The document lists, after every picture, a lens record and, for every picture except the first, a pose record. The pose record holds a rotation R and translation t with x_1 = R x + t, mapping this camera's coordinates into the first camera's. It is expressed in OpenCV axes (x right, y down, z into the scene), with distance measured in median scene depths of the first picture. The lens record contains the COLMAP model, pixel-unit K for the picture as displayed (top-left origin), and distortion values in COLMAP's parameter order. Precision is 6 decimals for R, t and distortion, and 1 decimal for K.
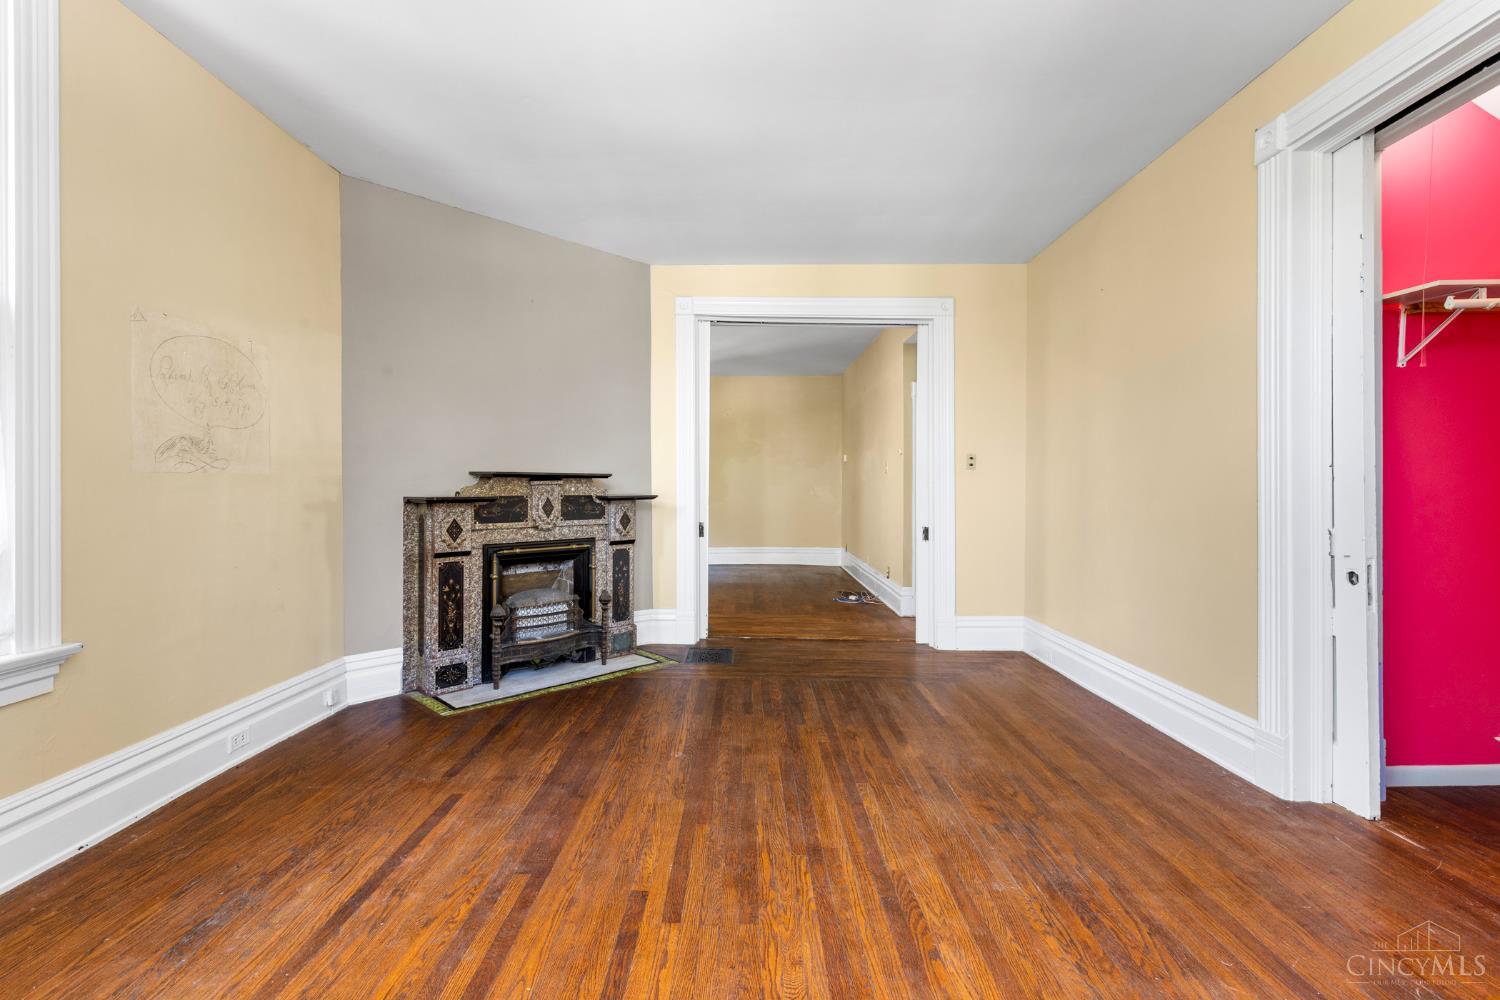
lens RADIAL K [[671.6, 0, 740.8], [0, 671.6, 492.4], [0, 0, 1]] dist [0.002324, -0.000695]
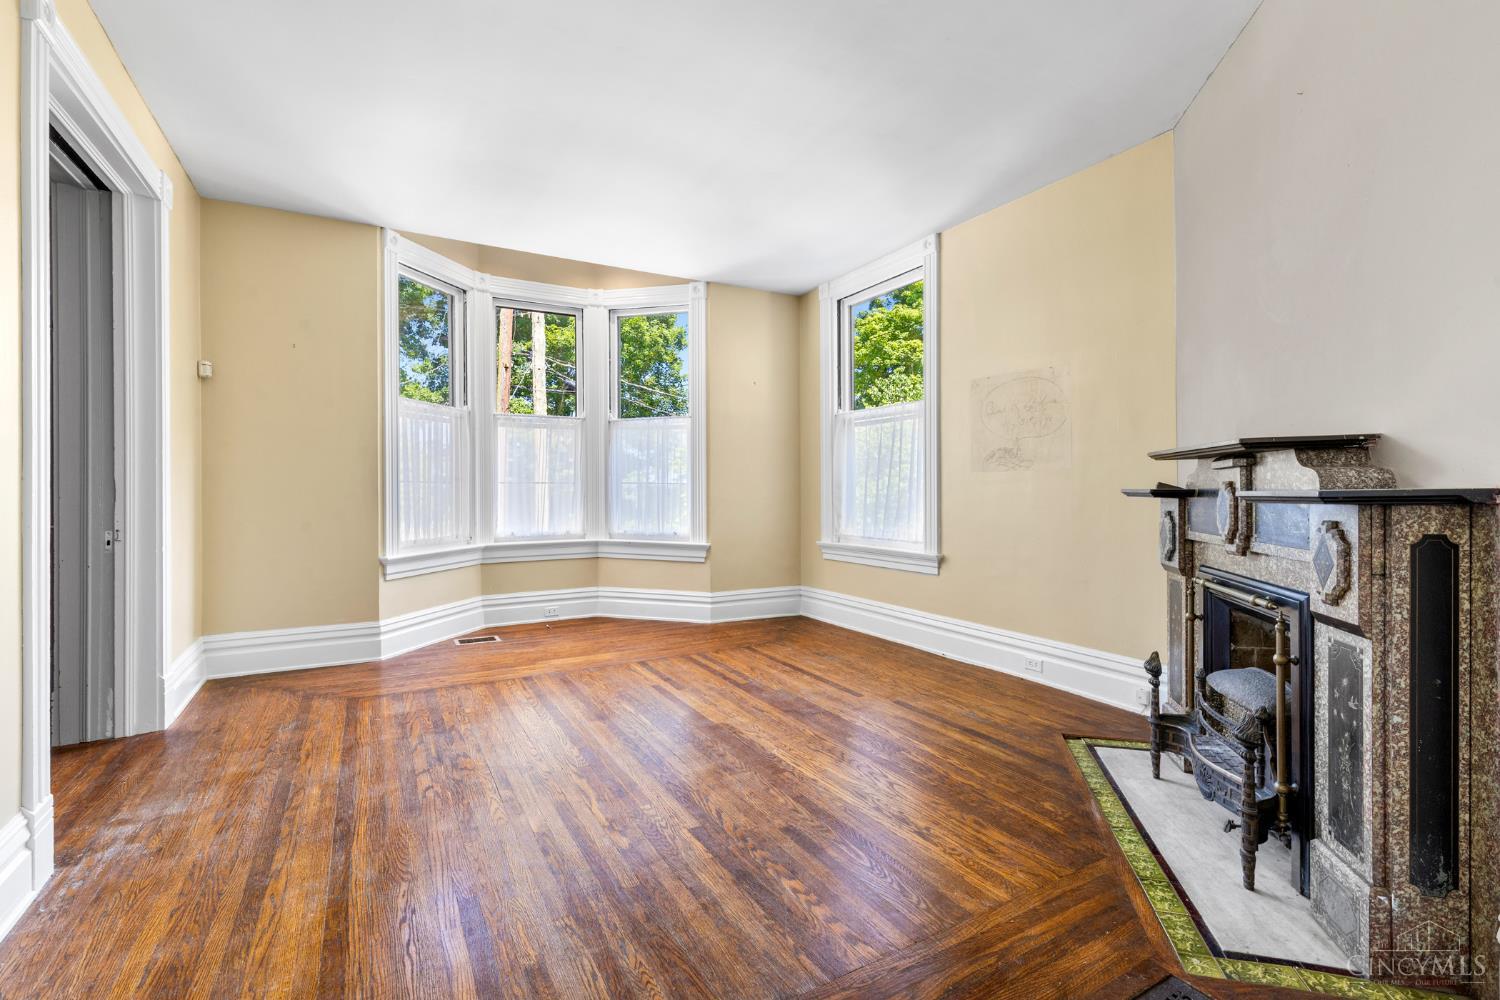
lens RADIAL K [[671.6, 0, 737.4], [0, 671.6, 491.5], [0, 0, 1]] dist [0.002324, -0.000695]
pose [[-0.872664, 0.003338, -0.488311, 0.498602], [-0.002090, 0.999942, 0.010571, 0.002333], [0.488318, 0.010246, -0.872606, 2.106324]]
